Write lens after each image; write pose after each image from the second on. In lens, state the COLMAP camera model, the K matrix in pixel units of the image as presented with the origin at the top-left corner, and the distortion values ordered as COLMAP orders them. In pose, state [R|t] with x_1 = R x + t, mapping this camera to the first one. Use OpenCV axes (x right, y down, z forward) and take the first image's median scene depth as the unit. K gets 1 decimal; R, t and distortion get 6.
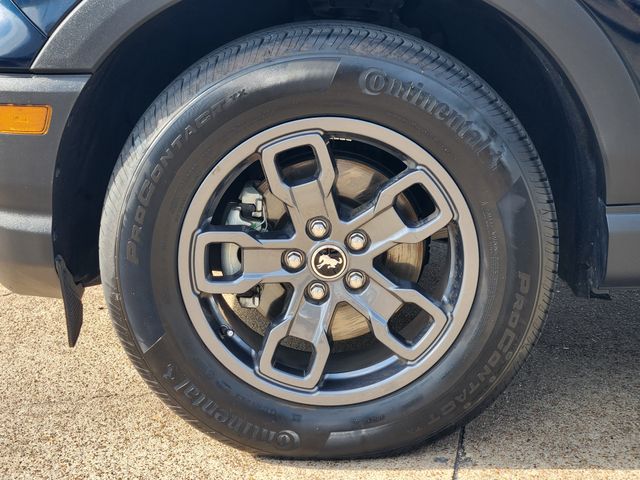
lens RADIAL K [[1406.5, 0, 306.5], [0, 1406.5, 240.7], [0, 0, 1]] dist [0.004400, 0.615347]
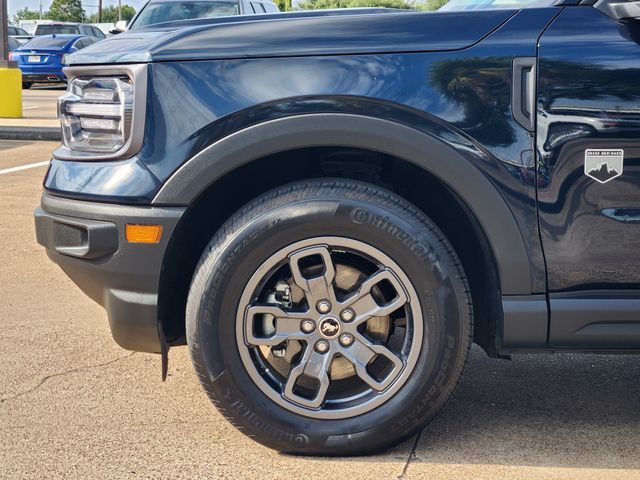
lens RADIAL K [[1102.8, 0, 320.0], [0, 1102.8, 240.0], [0, 0, 1]] dist [0.059345, 0.145956]
pose [[0.999728, 0.023329, -0.000230, 0.002763], [-0.023240, 0.994932, -0.097824, 0.039597], [-0.002053, 0.097803, 0.995204, -0.258984]]
